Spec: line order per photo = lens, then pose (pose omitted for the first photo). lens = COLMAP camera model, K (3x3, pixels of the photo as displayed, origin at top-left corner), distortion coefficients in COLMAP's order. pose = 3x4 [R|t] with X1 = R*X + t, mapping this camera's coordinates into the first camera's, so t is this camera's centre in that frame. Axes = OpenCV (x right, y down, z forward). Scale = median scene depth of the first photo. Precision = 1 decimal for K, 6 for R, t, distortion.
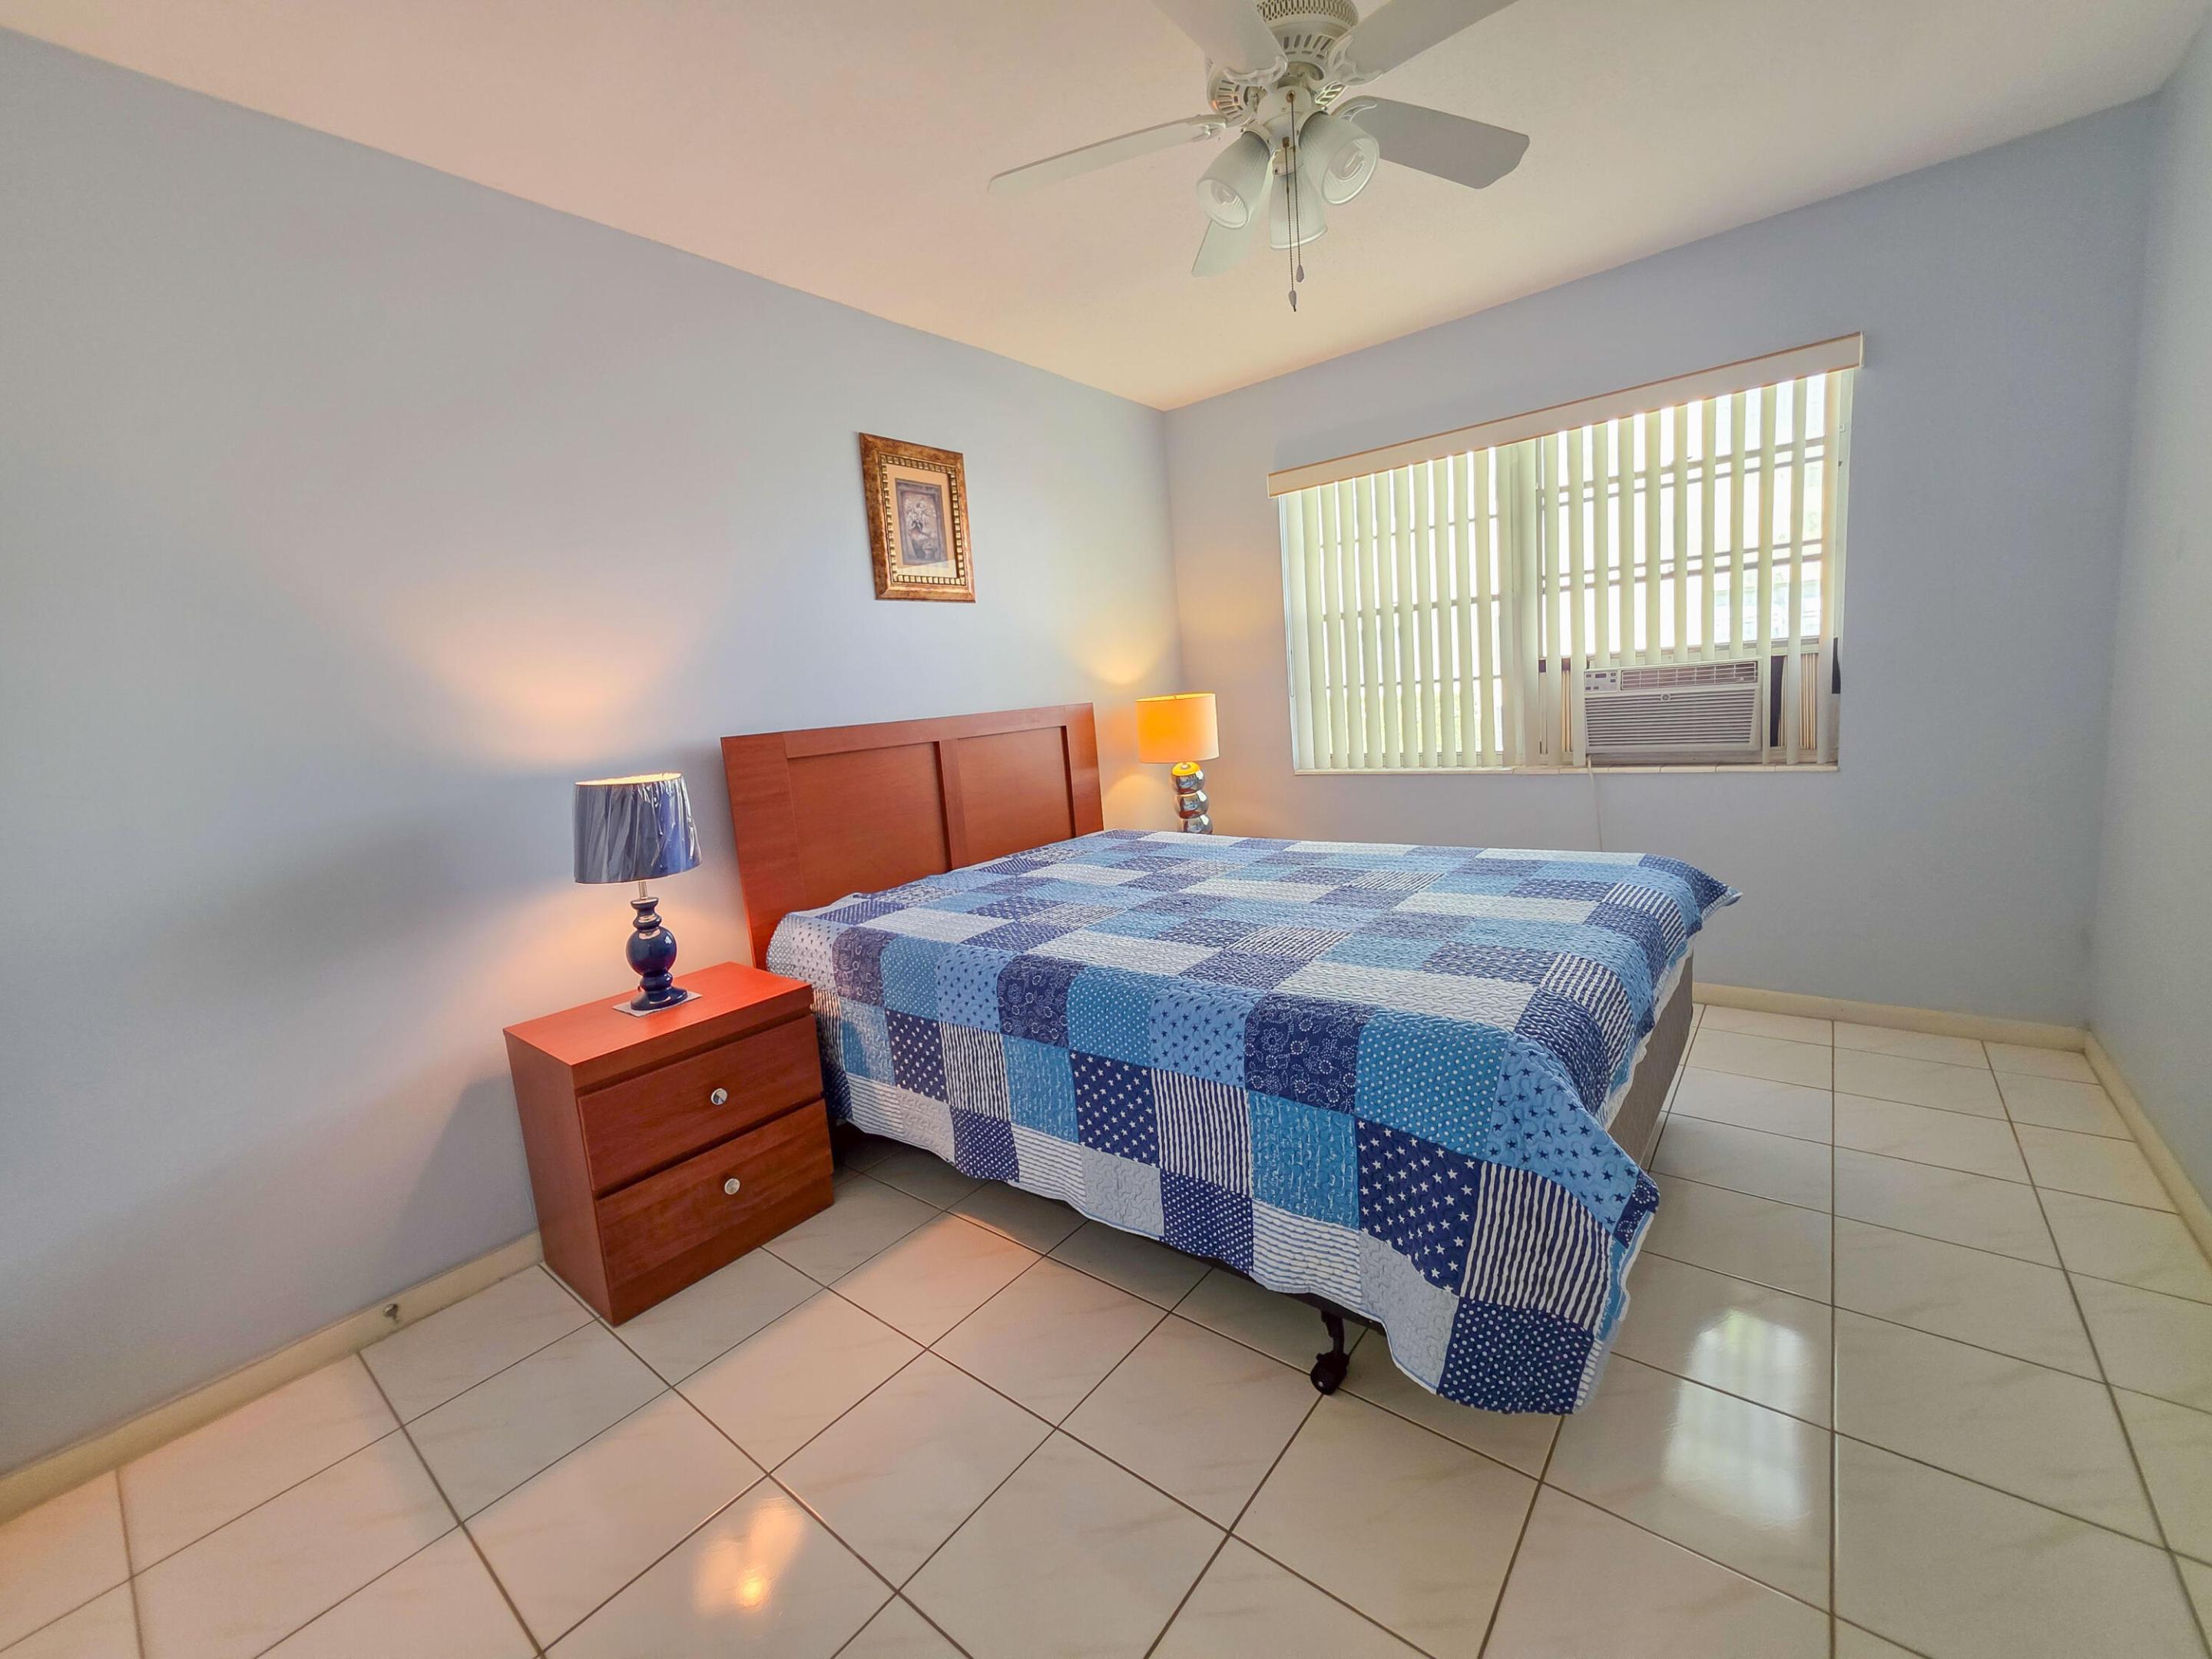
lens RADIAL K [[883.3, 0, 1096.7], [0, 883.3, 826.0], [0, 0, 1]] dist [0.004839, -0.001109]
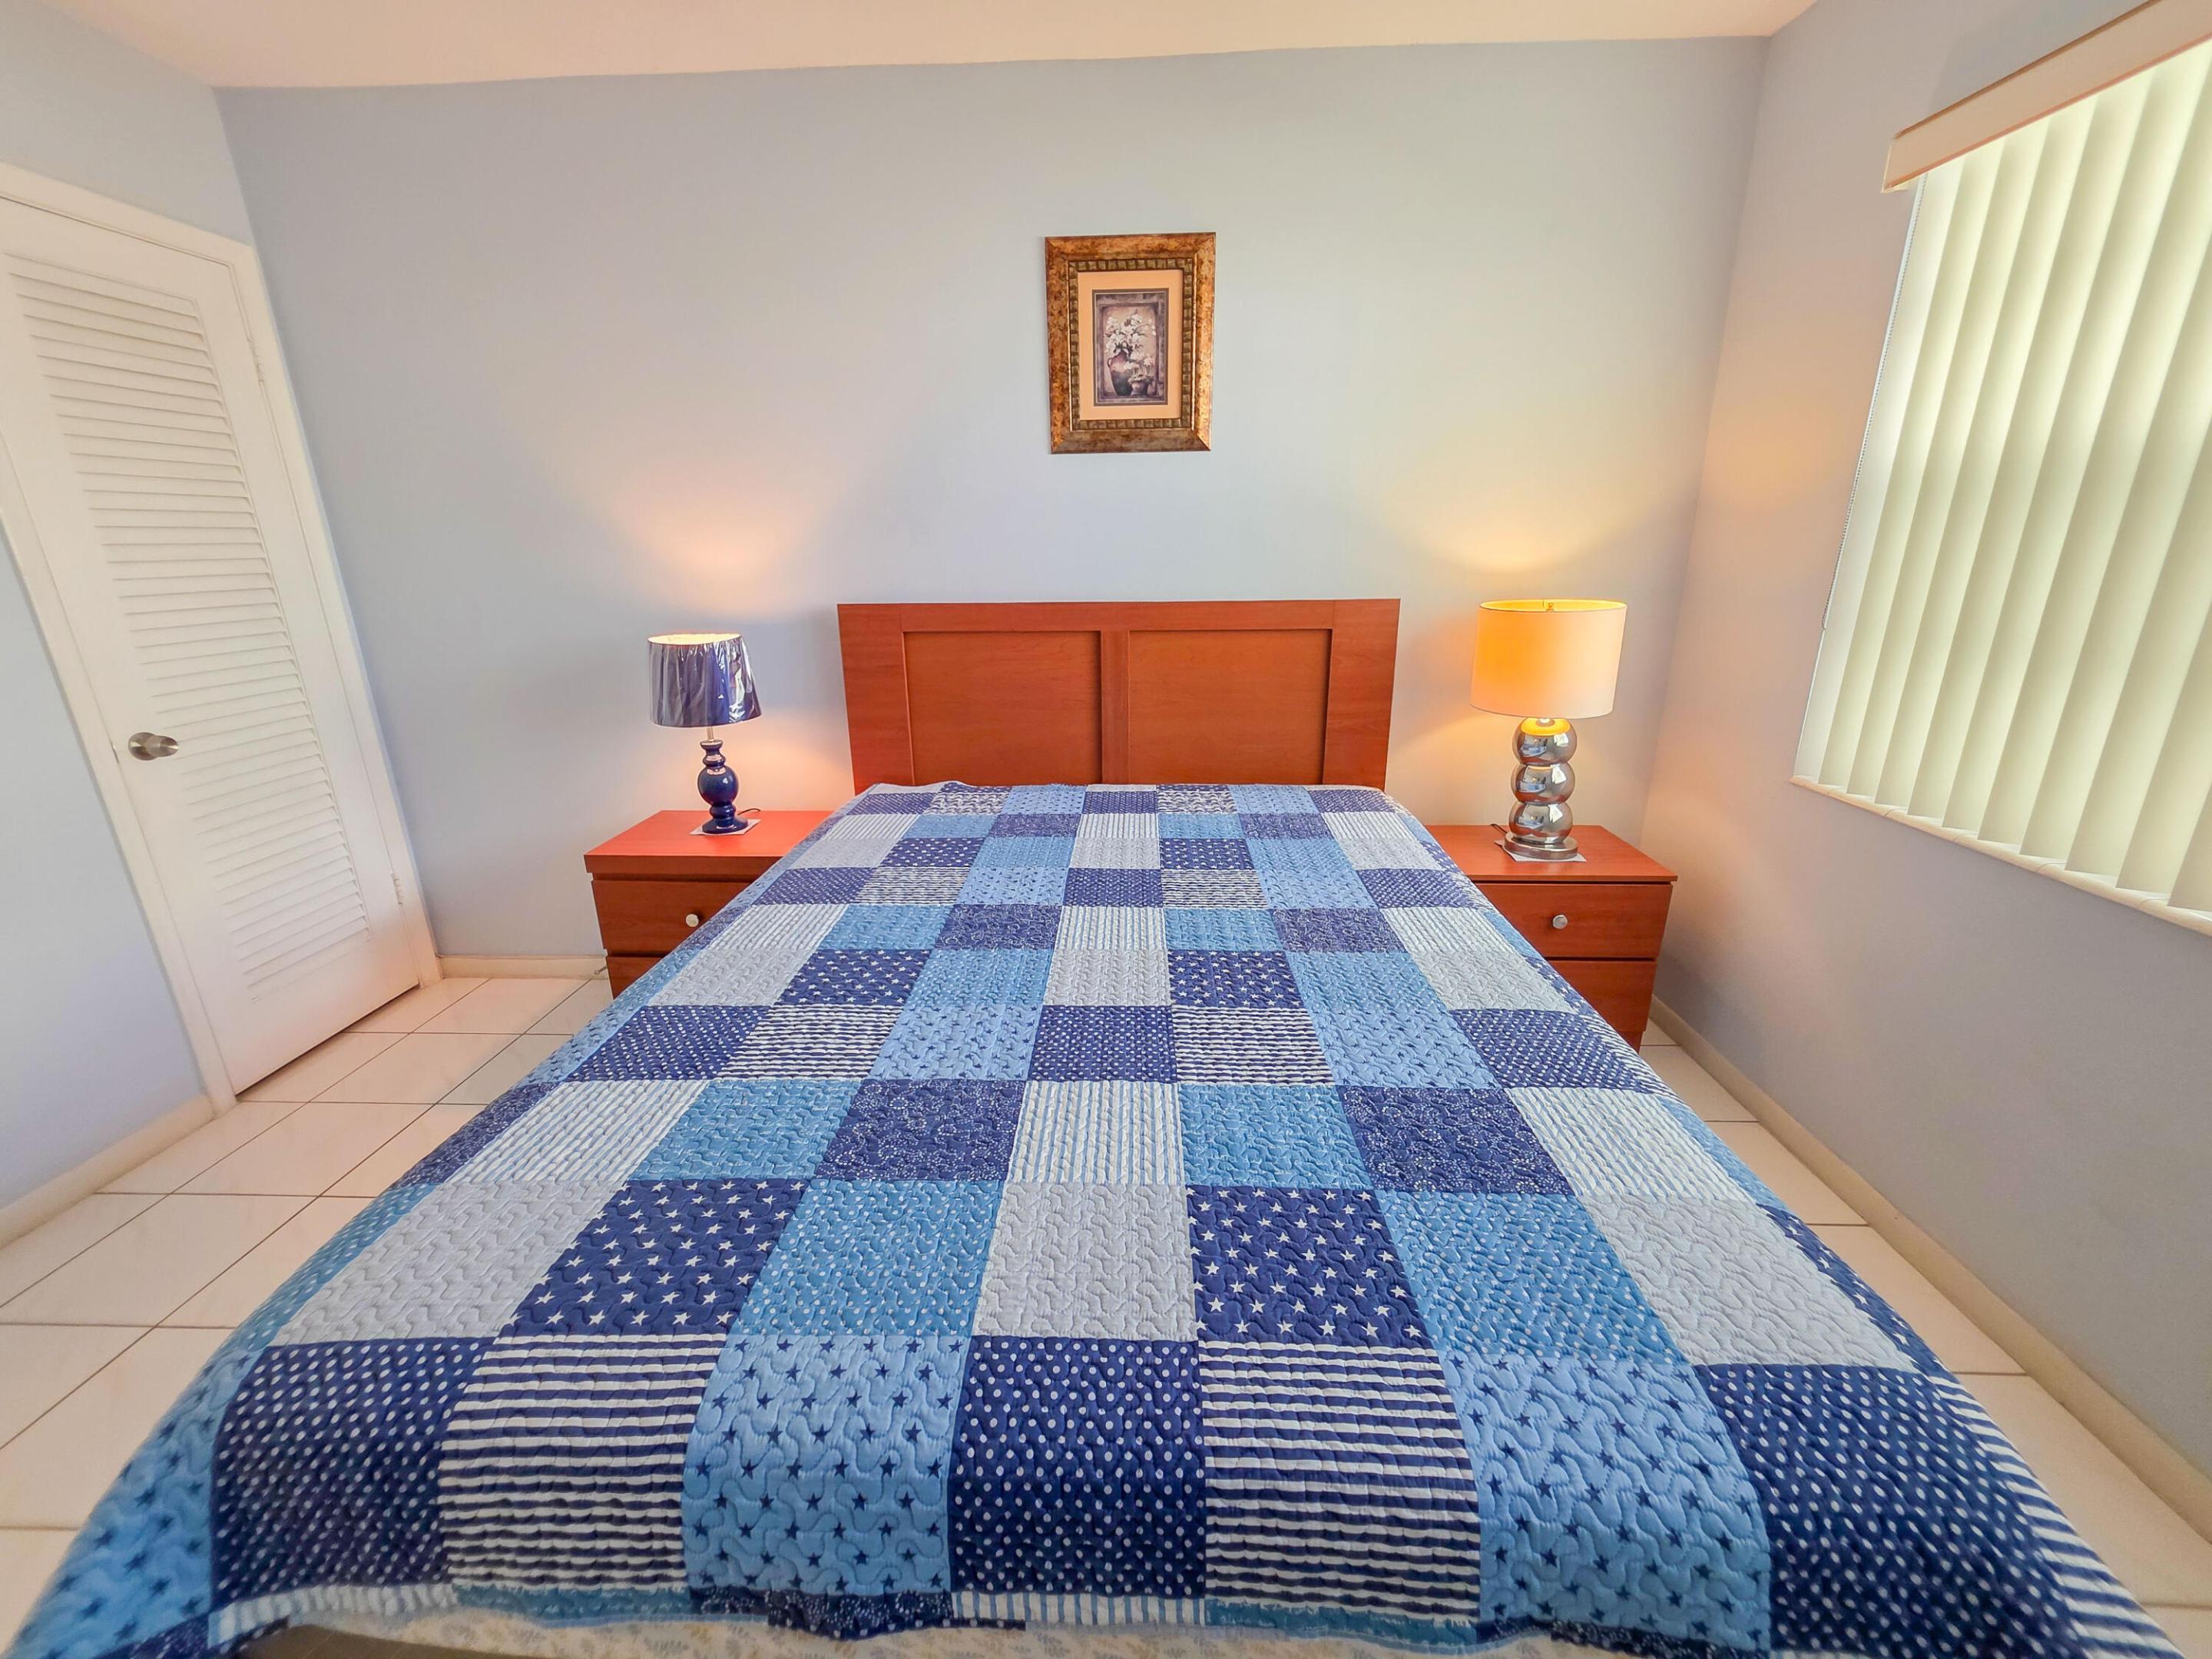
lens RADIAL K [[883.3, 0, 1104.3], [0, 883.3, 822.1], [0, 0, 1]] dist [0.004839, -0.001109]
pose [[0.602590, 0.306066, -0.737027, 0.497173], [-0.155844, 0.950884, 0.267457, -0.149590], [0.782687, -0.046305, 0.620691, 0.480255]]
